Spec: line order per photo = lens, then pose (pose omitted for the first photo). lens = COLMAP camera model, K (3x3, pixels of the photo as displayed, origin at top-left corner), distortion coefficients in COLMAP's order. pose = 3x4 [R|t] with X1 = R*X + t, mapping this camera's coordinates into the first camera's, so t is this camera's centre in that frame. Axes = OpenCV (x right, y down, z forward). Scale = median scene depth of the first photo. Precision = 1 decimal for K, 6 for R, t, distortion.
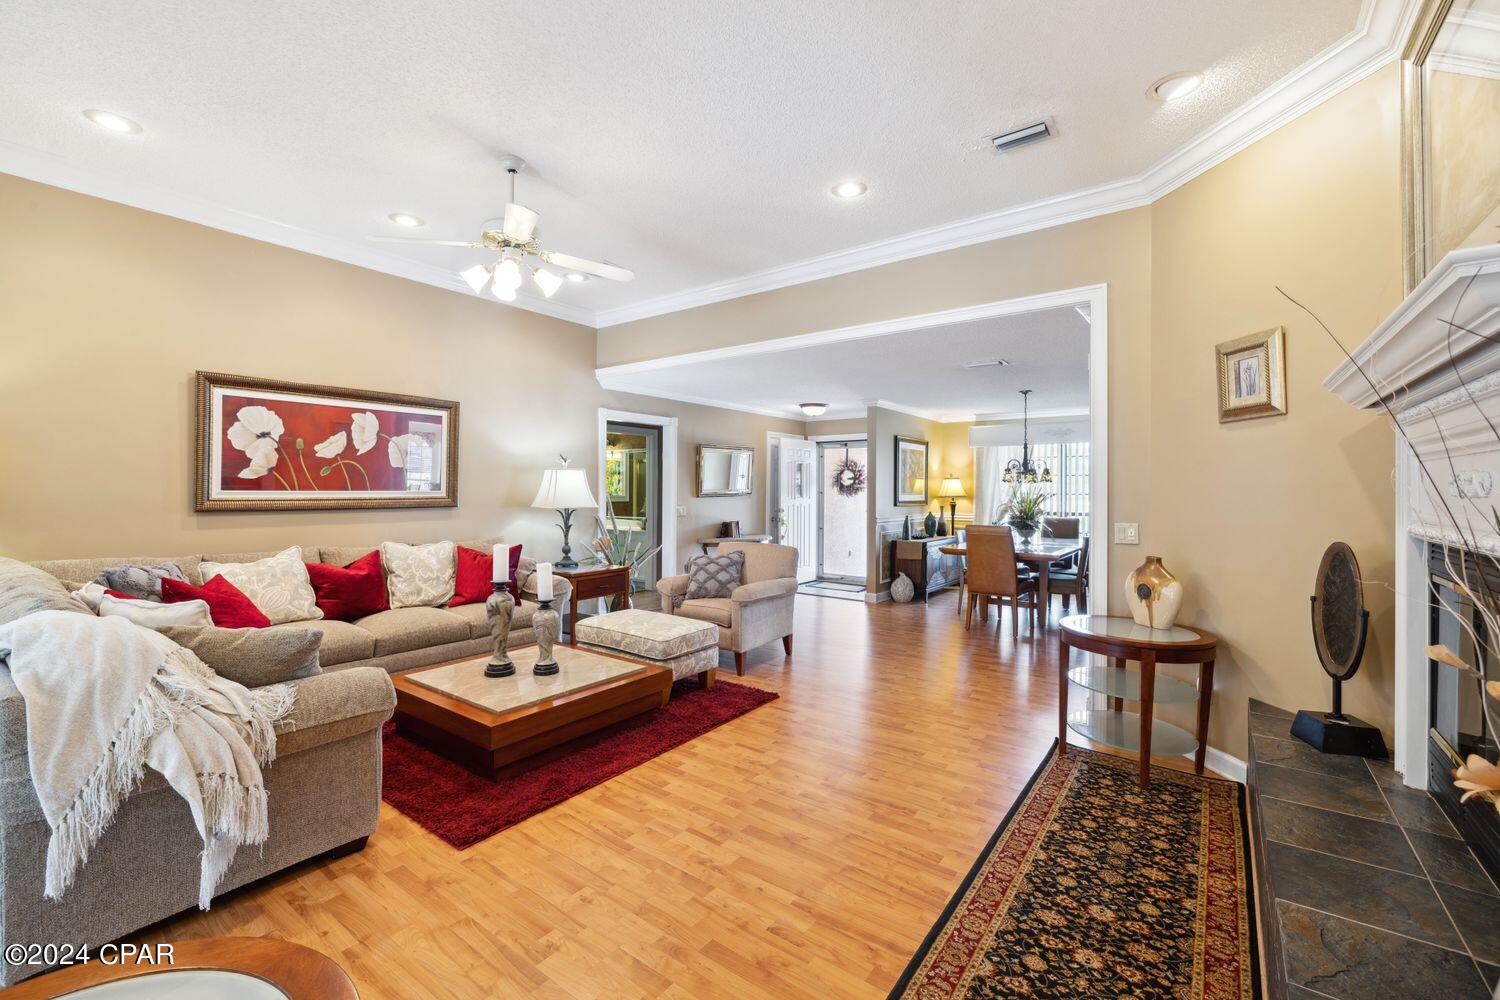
lens RADIAL K [[628.1, 0, 748.8], [0, 628.1, 484.0], [0, 0, 1]] dist [0.001125, 0.000092]
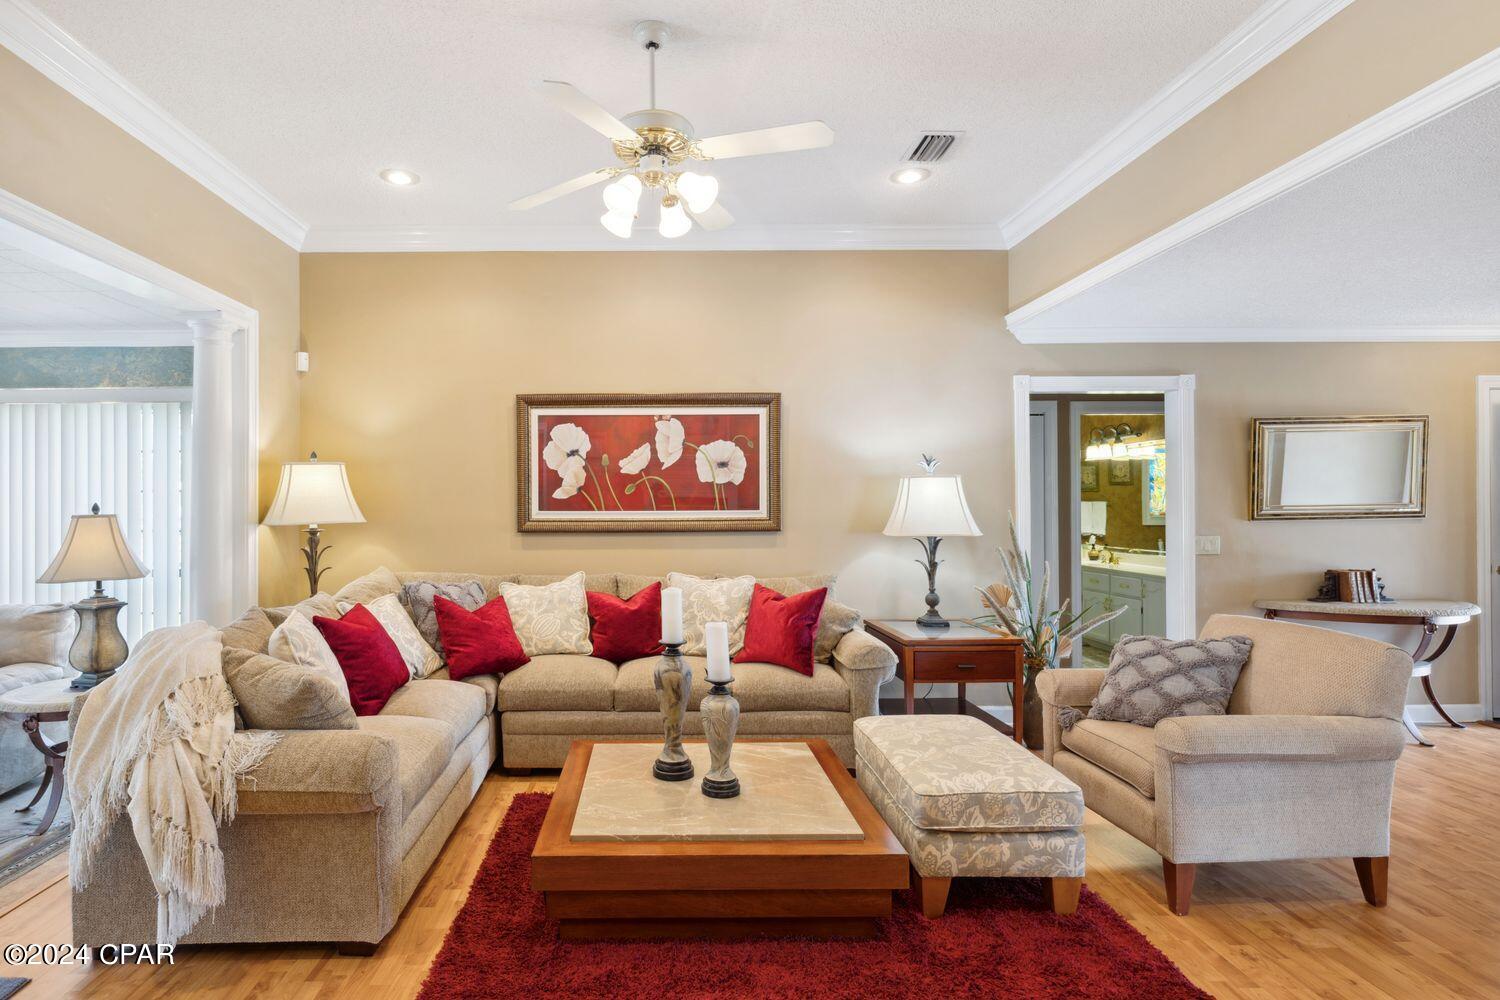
lens RADIAL K [[744.4, 0, 750.0], [0, 744.4, 500.0], [0, 0, 1]] dist [-0.002770, -0.000787]
pose [[0.602316, -0.012881, -0.798154, 0.272052], [0.014168, 0.999885, -0.005445, 0.003364], [0.798132, -0.008029, 0.602429, 0.493525]]
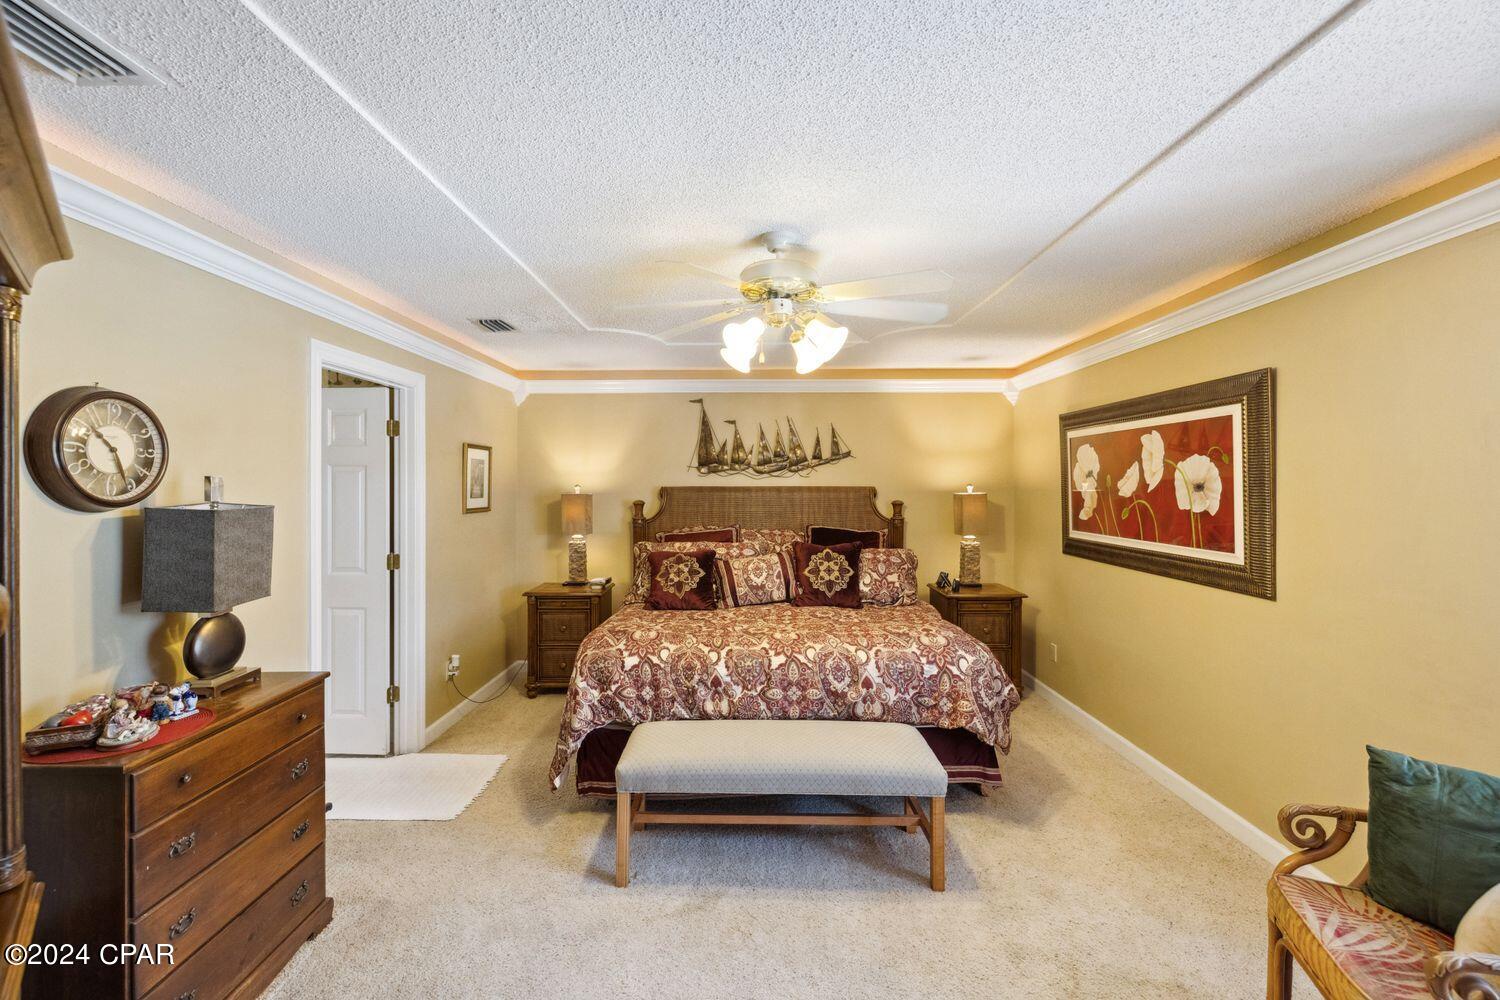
lens RADIAL K [[628.1, 0, 748.8], [0, 628.1, 484.0], [0, 0, 1]] dist [0.001125, 0.000092]
pose [[-0.796871, -0.008456, -0.604090, 0.185401], [-0.002323, 0.999938, -0.010933, -0.047780], [0.604145, -0.007309, -0.796841, 1.335259]]
